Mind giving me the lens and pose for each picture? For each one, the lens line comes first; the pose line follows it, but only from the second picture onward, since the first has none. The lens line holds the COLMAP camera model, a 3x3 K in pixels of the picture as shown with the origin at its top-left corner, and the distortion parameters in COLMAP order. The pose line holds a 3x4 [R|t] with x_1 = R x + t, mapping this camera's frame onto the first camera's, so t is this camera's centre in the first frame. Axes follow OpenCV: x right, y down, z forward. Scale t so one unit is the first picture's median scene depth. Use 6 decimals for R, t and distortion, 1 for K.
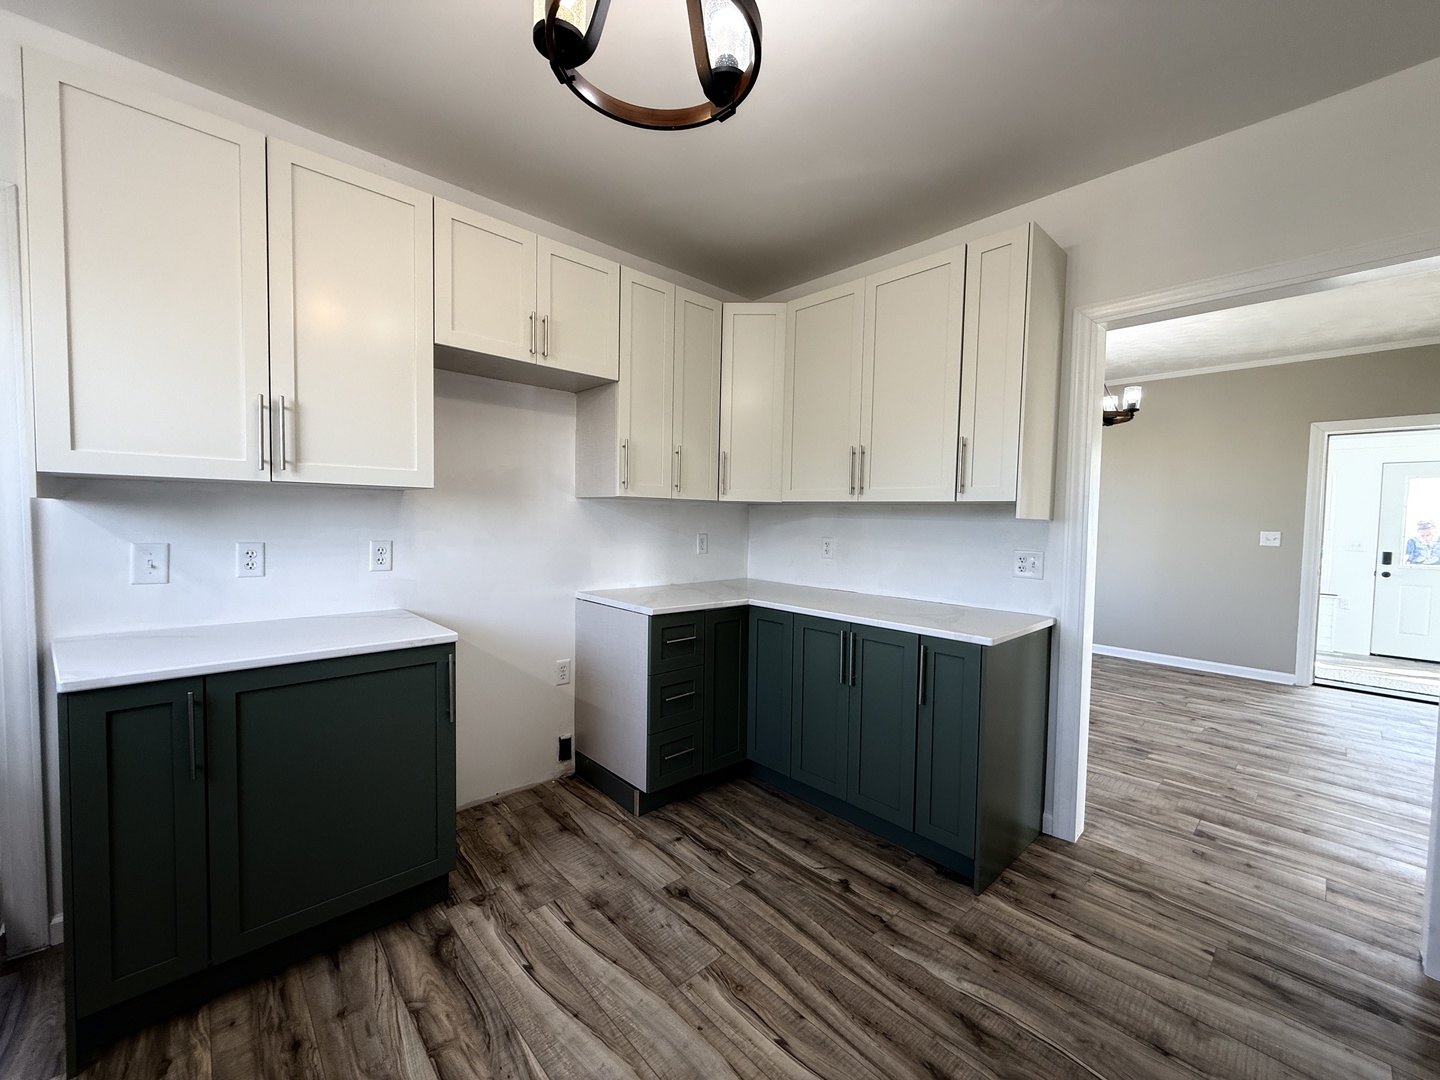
lens RADIAL K [[572.7, 0, 716.1], [0, 572.7, 543.2], [0, 0, 1]] dist [-0.000623, -0.000294]
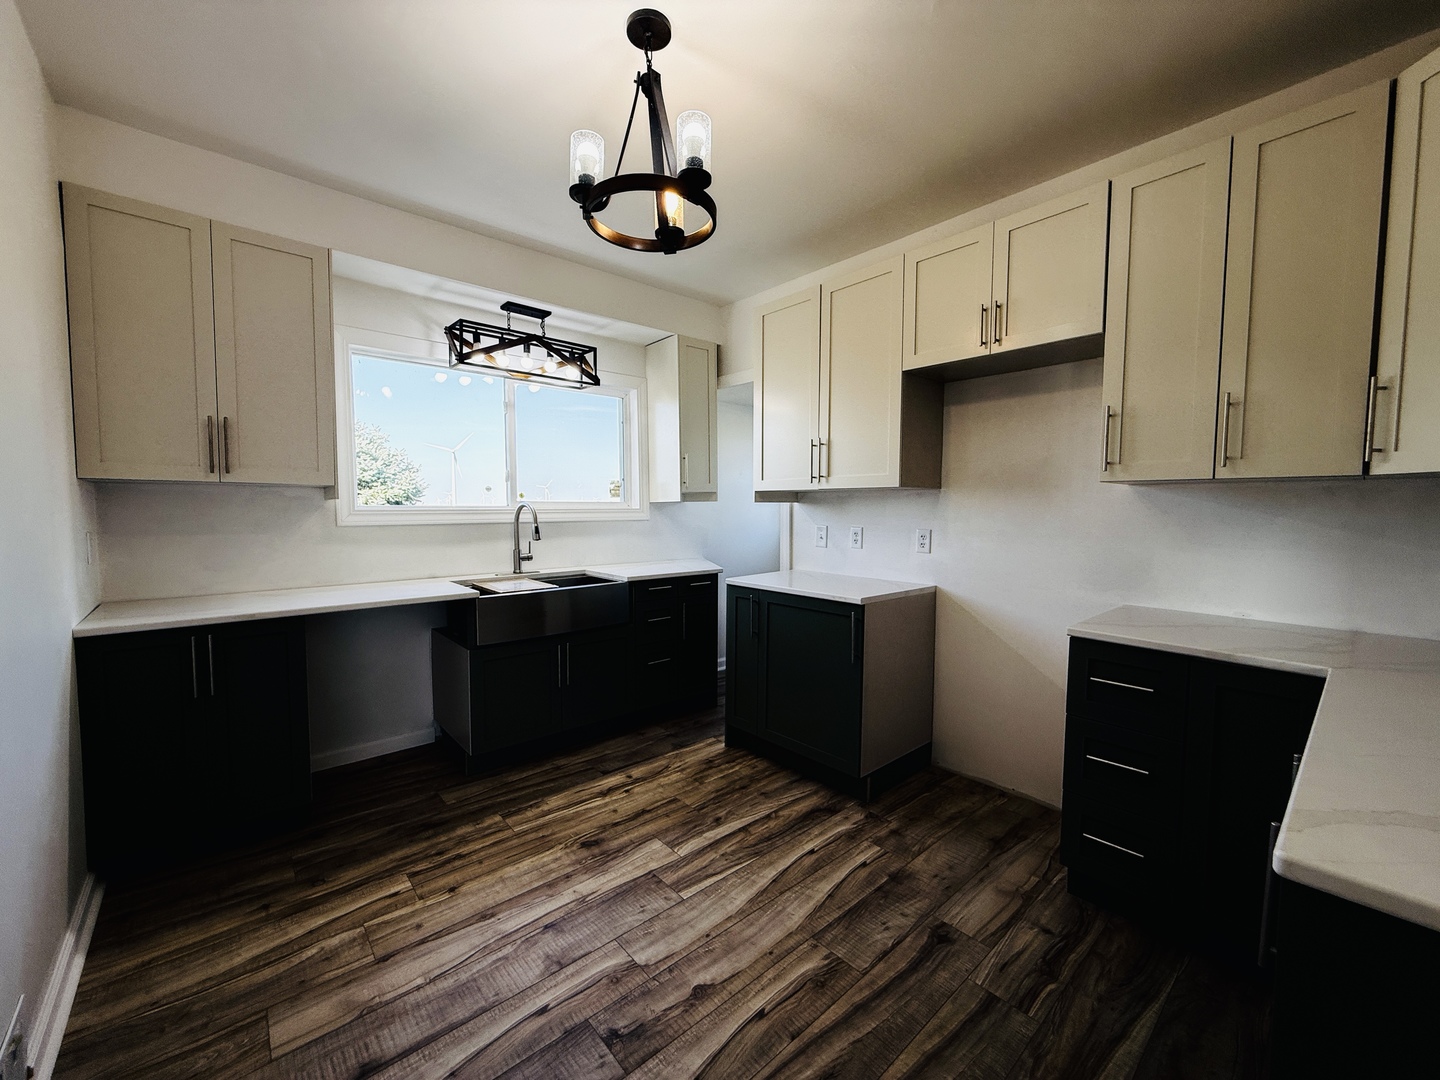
lens RADIAL K [[572.7, 0, 716.6], [0, 572.7, 538.5], [0, 0, 1]] dist [-0.000623, -0.000294]
pose [[-0.034397, 0.035900, -0.998763, 0.912080], [-0.049382, 0.998073, 0.037575, -0.010704], [0.998188, 0.050613, -0.032558, 0.747687]]
